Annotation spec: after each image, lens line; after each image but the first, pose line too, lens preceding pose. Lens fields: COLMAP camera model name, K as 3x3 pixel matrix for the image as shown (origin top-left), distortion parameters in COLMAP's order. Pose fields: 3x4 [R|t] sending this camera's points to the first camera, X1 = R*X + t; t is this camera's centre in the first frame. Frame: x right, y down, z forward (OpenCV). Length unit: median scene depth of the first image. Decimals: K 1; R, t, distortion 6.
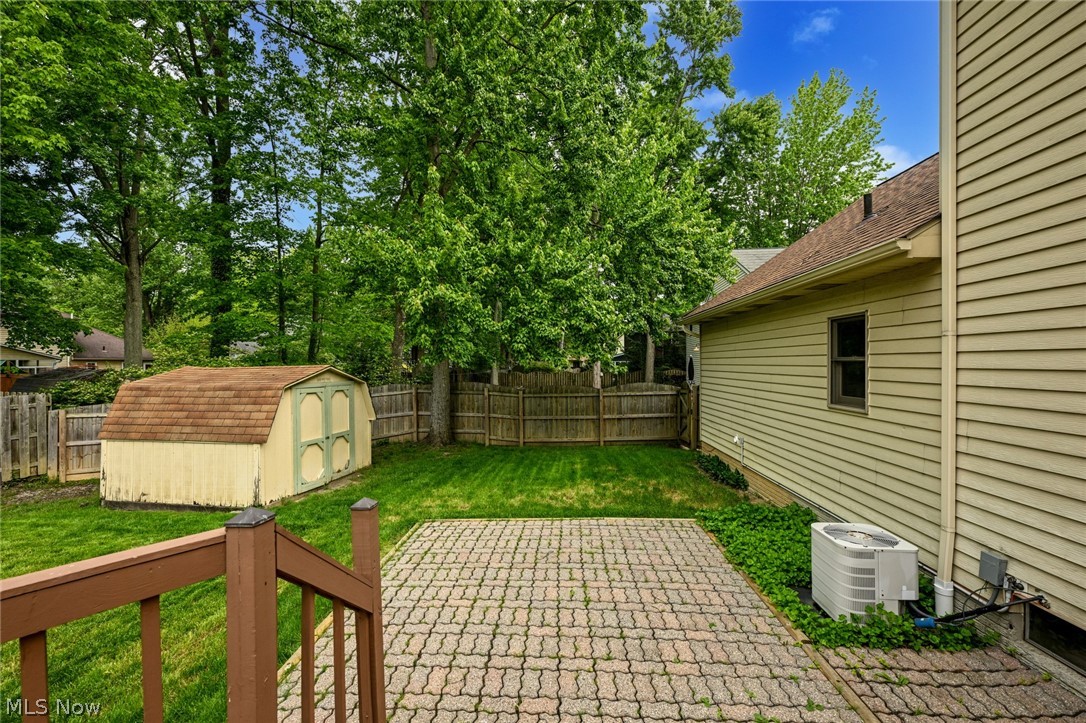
lens RADIAL K [[440.0, 0, 543.0], [0, 440.0, 361.5], [0, 0, 1]] dist [0.001106, 0.000041]
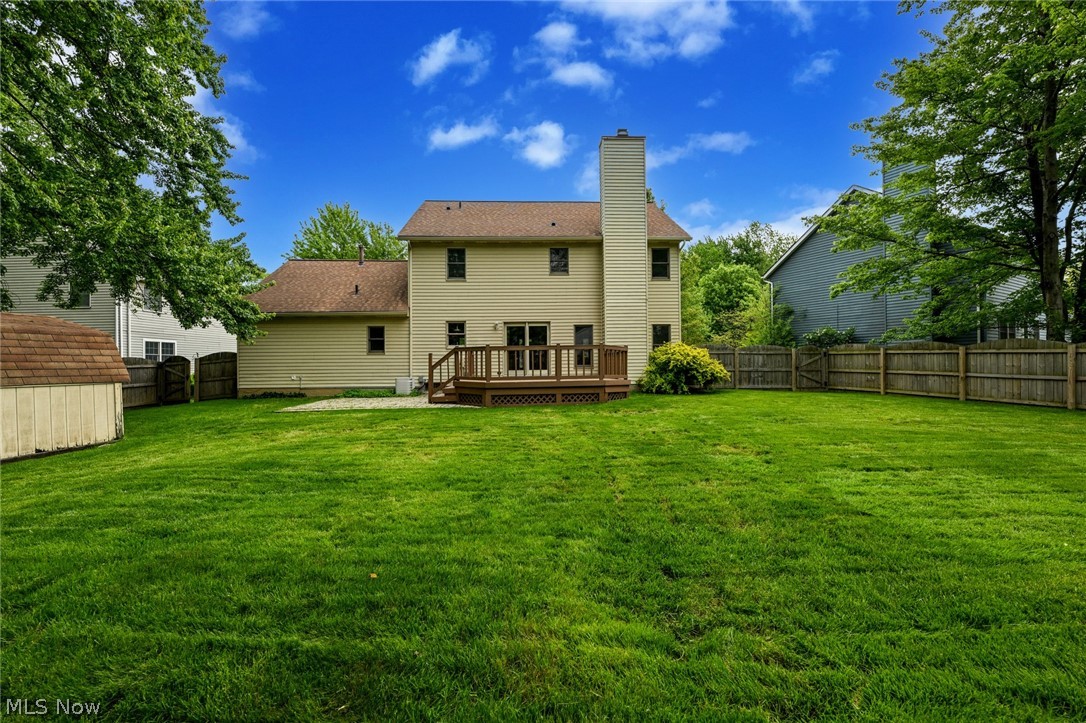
lens RADIAL K [[440.0, 0, 543.0], [0, 440.0, 361.5], [0, 0, 1]] dist [0.001106, 0.000041]
pose [[-0.064714, 0.000430, 0.997904, -2.785060], [0.005579, 0.999984, -0.000069, 0.175262], [-0.997888, 0.005563, -0.064715, -0.064696]]
